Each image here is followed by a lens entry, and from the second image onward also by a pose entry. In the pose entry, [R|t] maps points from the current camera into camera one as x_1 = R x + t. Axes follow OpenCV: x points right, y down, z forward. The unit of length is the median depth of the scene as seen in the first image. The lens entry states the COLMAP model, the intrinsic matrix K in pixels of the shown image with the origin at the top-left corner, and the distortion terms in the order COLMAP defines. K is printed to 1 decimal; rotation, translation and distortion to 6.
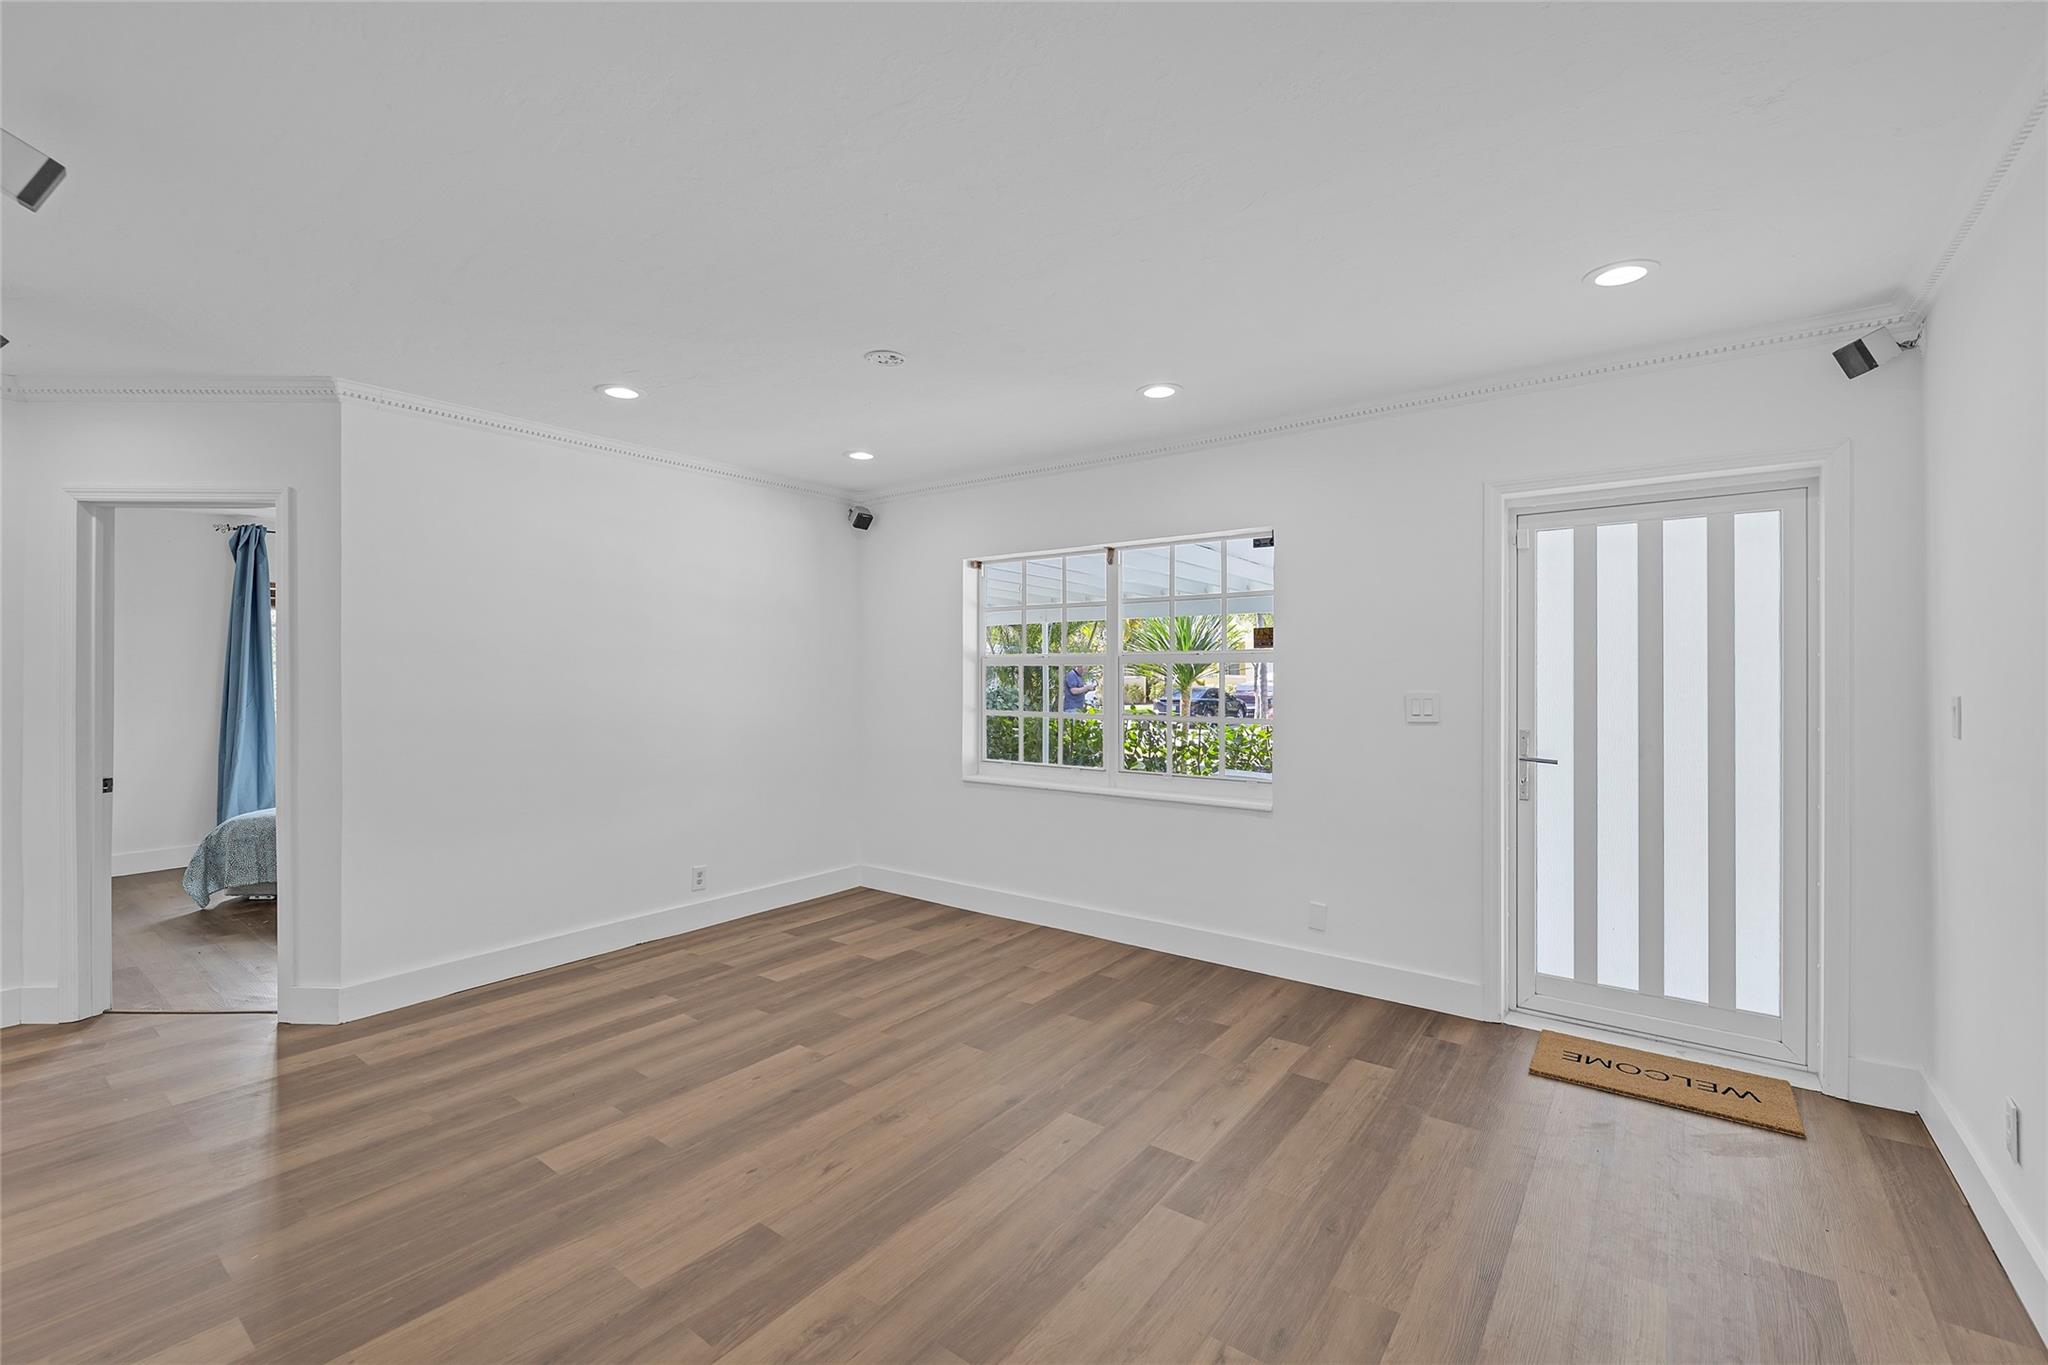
lens RADIAL K [[851.0, 0, 1030.4], [0, 851.0, 672.5], [0, 0, 1]] dist [-0.006920, 0.000021]
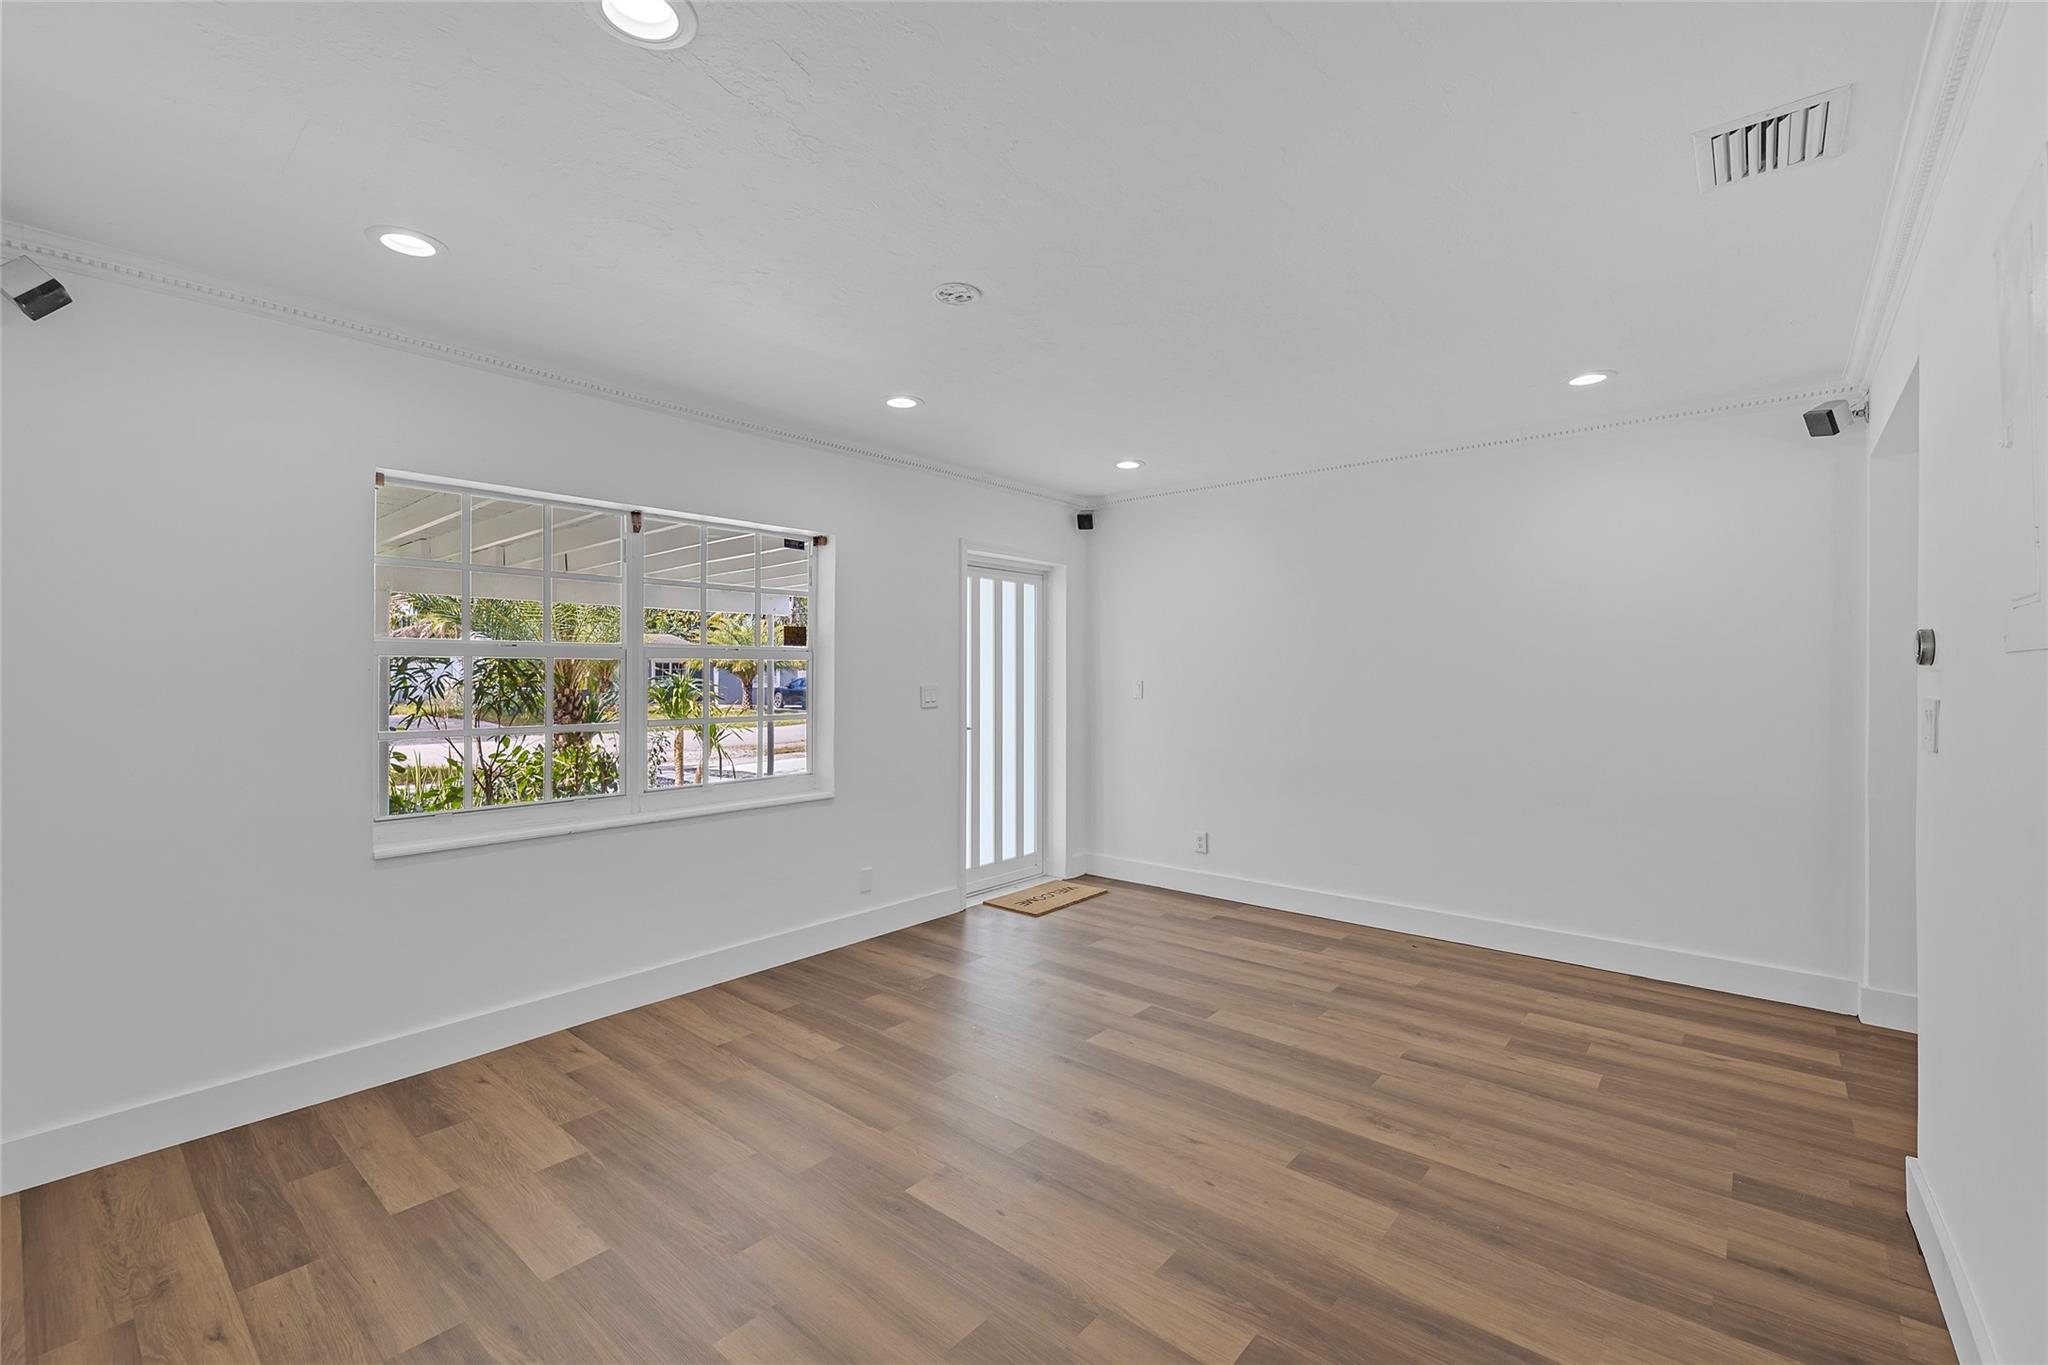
lens RADIAL K [[851.0, 0, 1026.8], [0, 851.0, 677.1], [0, 0, 1]] dist [-0.006920, 0.000021]
pose [[0.075343, -0.006710, 0.997135, -0.894132], [-0.001692, 0.999975, 0.006857, 0.002251], [-0.997156, -0.002203, 0.075329, 0.778227]]
